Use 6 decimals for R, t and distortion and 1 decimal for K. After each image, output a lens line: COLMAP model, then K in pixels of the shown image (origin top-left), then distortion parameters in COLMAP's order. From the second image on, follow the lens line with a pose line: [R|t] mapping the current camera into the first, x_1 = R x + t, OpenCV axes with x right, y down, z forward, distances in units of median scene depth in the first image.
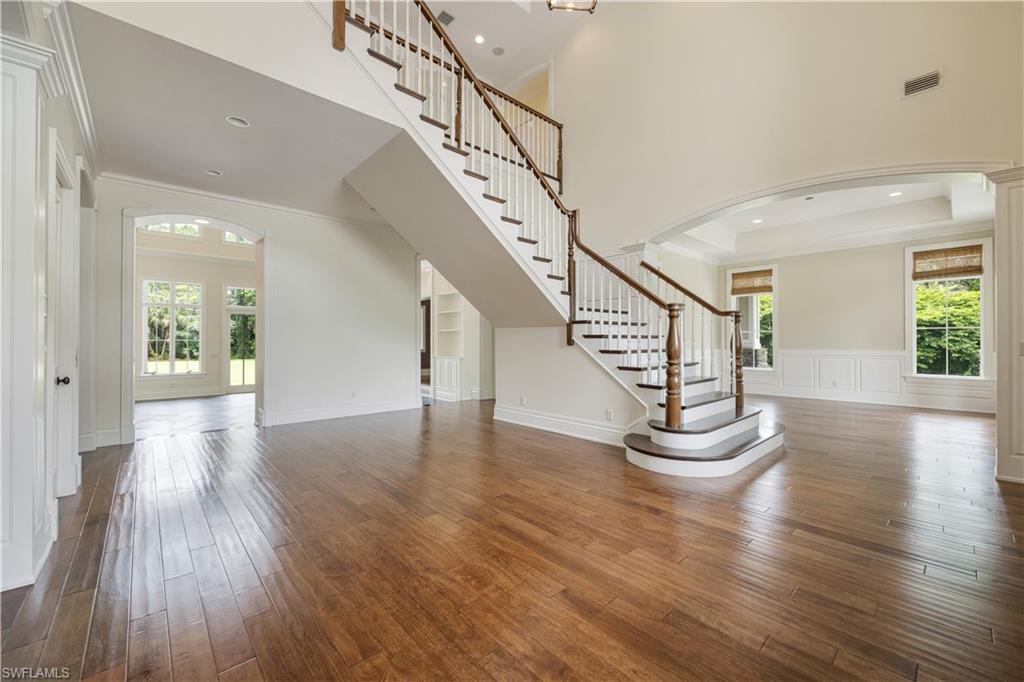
lens RADIAL K [[421.0, 0, 515.9], [0, 421.0, 338.9], [0, 0, 1]] dist [-0.004924, 0.000415]
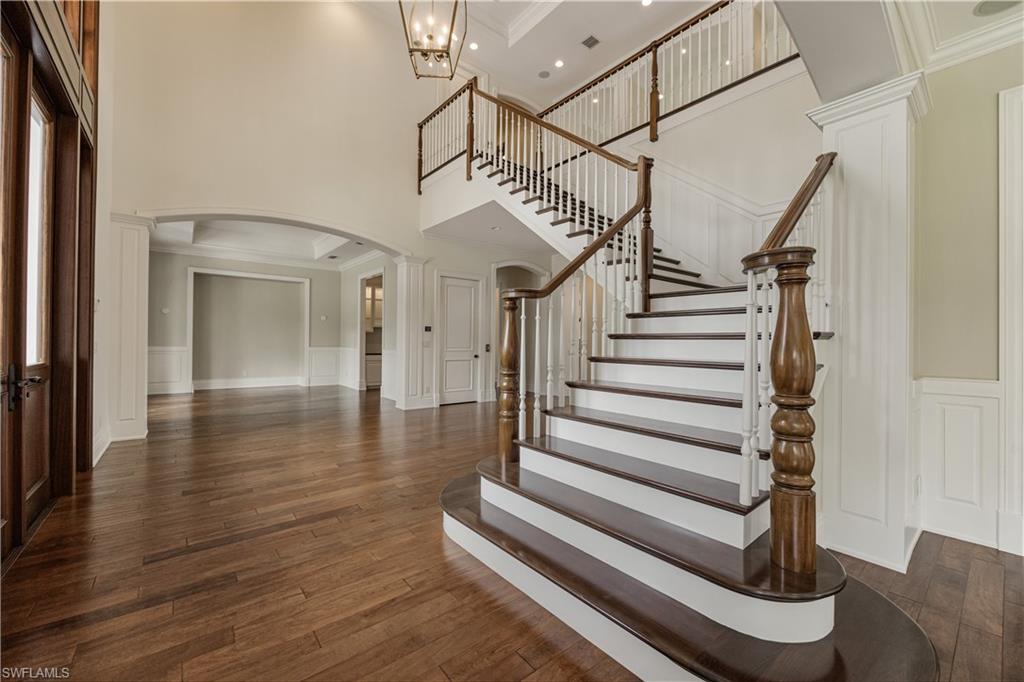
lens RADIAL K [[421.0, 0, 515.9], [0, 421.0, 335.9], [0, 0, 1]] dist [-0.004924, 0.000415]
pose [[-0.083370, -0.000958, -0.996518, 0.984130], [-0.005207, 0.999986, -0.000525, -0.007250], [0.996505, 0.005145, -0.083374, 0.960237]]
